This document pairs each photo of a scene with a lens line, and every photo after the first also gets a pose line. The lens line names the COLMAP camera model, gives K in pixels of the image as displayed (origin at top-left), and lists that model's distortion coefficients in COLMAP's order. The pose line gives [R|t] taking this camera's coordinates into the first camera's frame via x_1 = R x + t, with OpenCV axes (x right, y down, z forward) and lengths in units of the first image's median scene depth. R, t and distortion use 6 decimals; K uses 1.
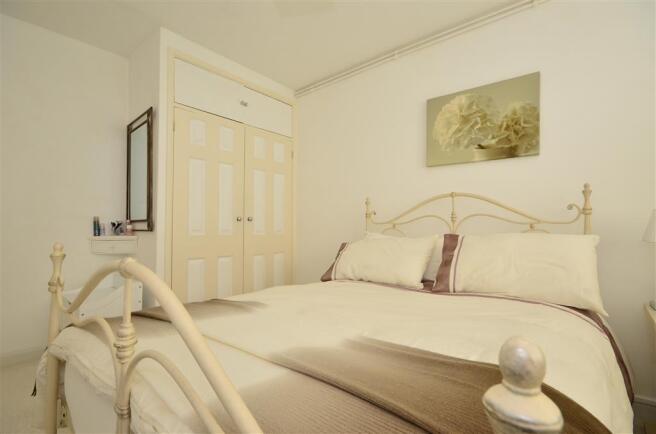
lens RADIAL K [[318.2, 0, 328.0], [0, 318.2, 217.0], [0, 0, 1]] dist [0.019560, -0.011347]
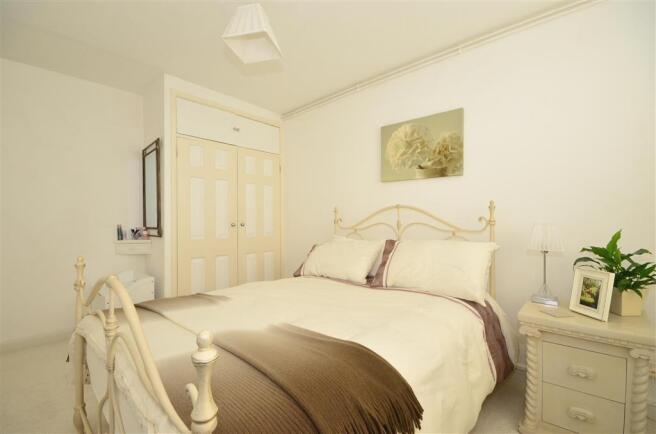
lens RADIAL K [[290.4, 0, 328.0], [0, 290.4, 217.0], [0, 0, 1]] dist [-0.003953, -0.001630]
pose [[0.999399, -0.010052, -0.033175, 0.155287], [0.010762, 0.999715, 0.021294, -0.055564], [0.032952, -0.021639, 0.999223, -0.125025]]
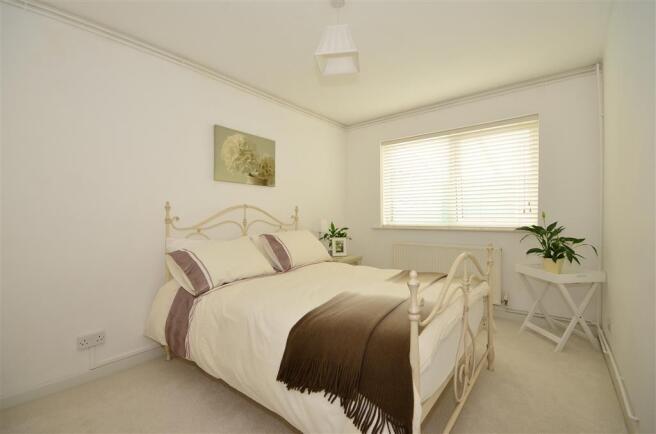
lens RADIAL K [[290.4, 0, 328.0], [0, 290.4, 217.0], [0, 0, 1]] dist [-0.003953, -0.001630]
pose [[-0.030967, -0.008411, 0.999485, -0.874828], [-0.020158, 0.999766, 0.007788, -0.039272], [-0.999317, -0.019906, -0.031130, 0.660039]]
